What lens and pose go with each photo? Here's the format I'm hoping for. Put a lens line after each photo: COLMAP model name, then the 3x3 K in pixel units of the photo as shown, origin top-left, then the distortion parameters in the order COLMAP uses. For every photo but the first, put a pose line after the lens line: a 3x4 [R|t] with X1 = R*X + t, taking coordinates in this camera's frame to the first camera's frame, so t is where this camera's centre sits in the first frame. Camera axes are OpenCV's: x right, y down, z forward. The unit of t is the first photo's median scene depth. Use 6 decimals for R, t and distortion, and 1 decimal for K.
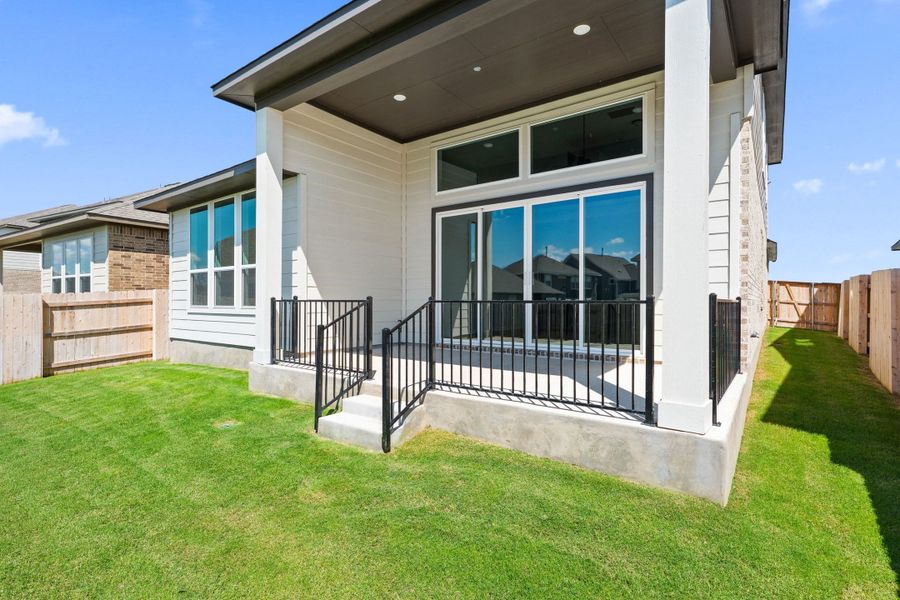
lens RADIAL K [[436.2, 0, 443.0], [0, 436.2, 301.9], [0, 0, 1]] dist [0.002081, -0.001682]
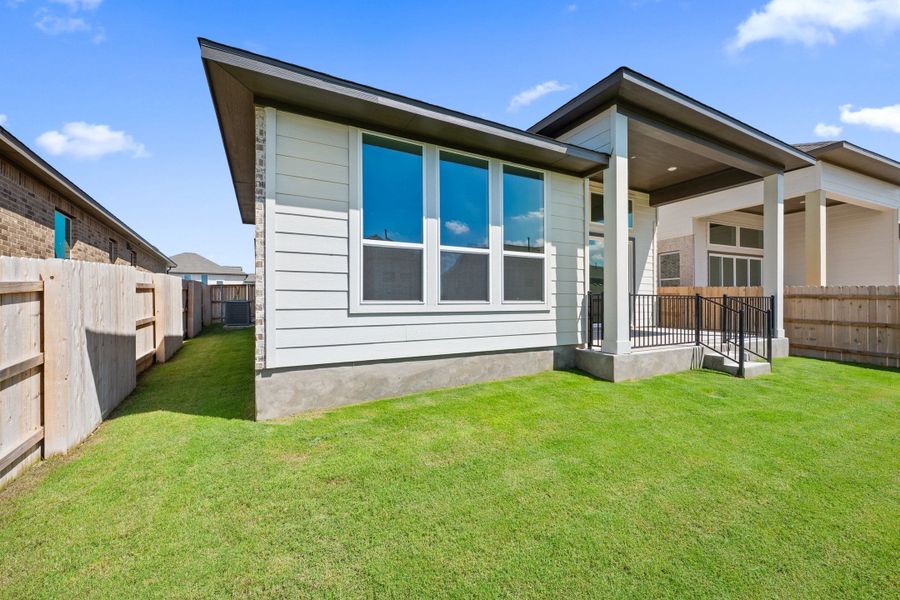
lens RADIAL K [[356.6, 0, 455.1], [0, 356.6, 302.5], [0, 0, 1]] dist [0.003203, 0.001537]
pose [[0.415453, -0.006086, 0.909594, -1.207266], [-0.001123, 0.999973, 0.007203, 0.007541], [-0.909614, -0.004014, 0.415435, 0.881083]]
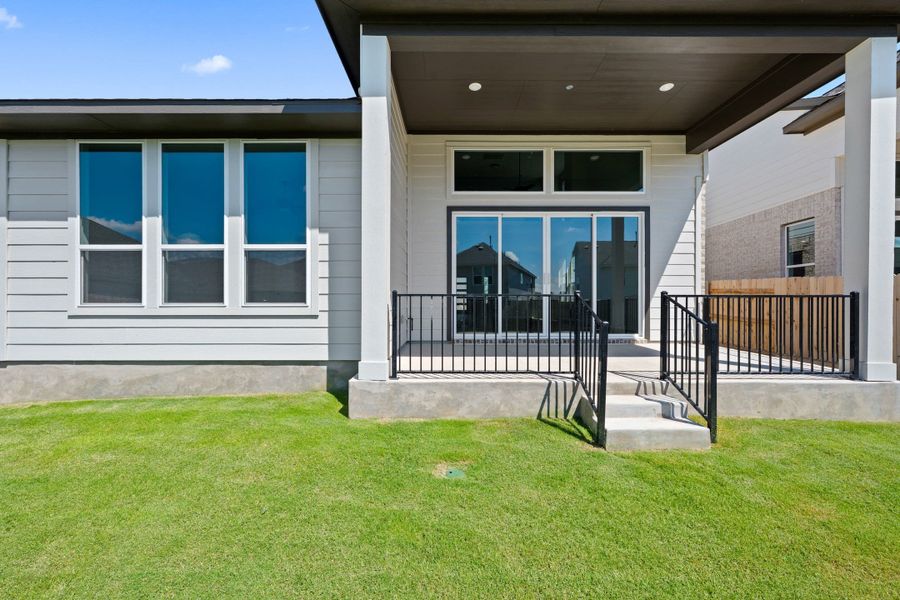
lens RADIAL K [[356.6, 0, 458.0], [0, 356.6, 302.2], [0, 0, 1]] dist [0.003203, 0.001537]
pose [[0.801068, -0.001947, 0.598570, -0.580492], [0.001459, 0.999998, 0.001300, 0.007673], [-0.598571, -0.000169, 0.801070, 0.373205]]
